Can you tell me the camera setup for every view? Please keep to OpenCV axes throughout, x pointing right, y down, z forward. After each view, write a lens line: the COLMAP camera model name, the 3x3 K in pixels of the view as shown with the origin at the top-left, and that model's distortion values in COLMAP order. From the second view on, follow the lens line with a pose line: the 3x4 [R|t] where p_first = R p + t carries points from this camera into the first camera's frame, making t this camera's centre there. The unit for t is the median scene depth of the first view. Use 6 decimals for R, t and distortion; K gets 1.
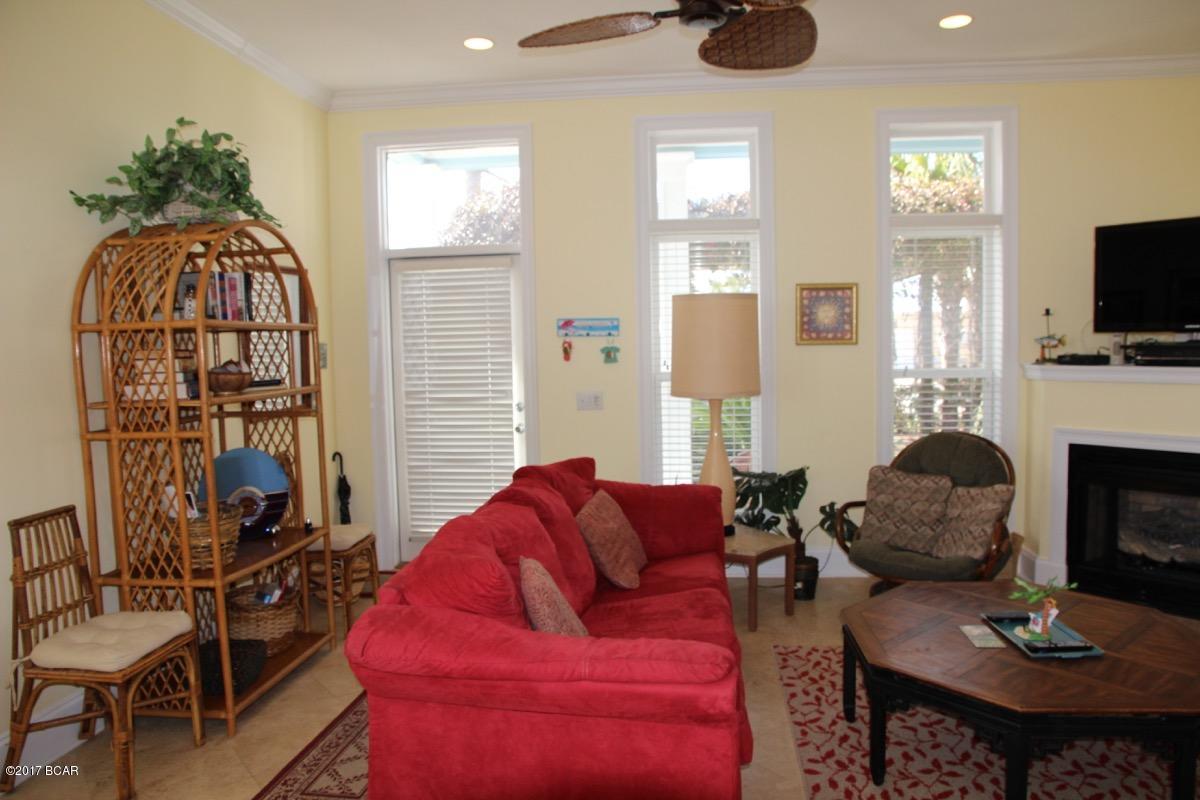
lens RADIAL K [[802.7, 0, 620.1], [0, 802.7, 398.9], [0, 0, 1]] dist [-0.100003, 0.059717]
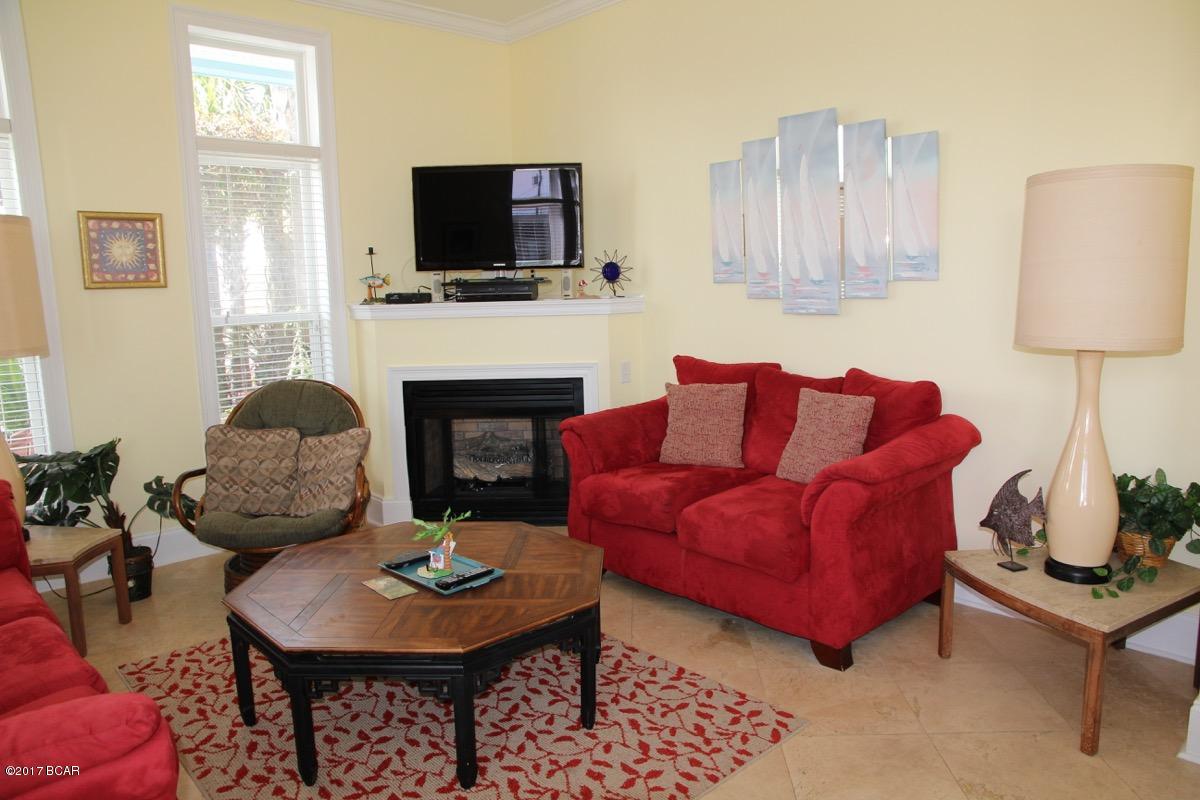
lens RADIAL K [[821.7, 0, 600.0], [0, 821.7, 400.0], [0, 0, 1]] dist [-0.100805, 0.073025]
pose [[0.668587, -0.101499, 0.736675, -0.038479], [0.061700, 0.994797, 0.081066, 0.011411], [-0.741070, -0.008747, 0.671370, 0.102964]]
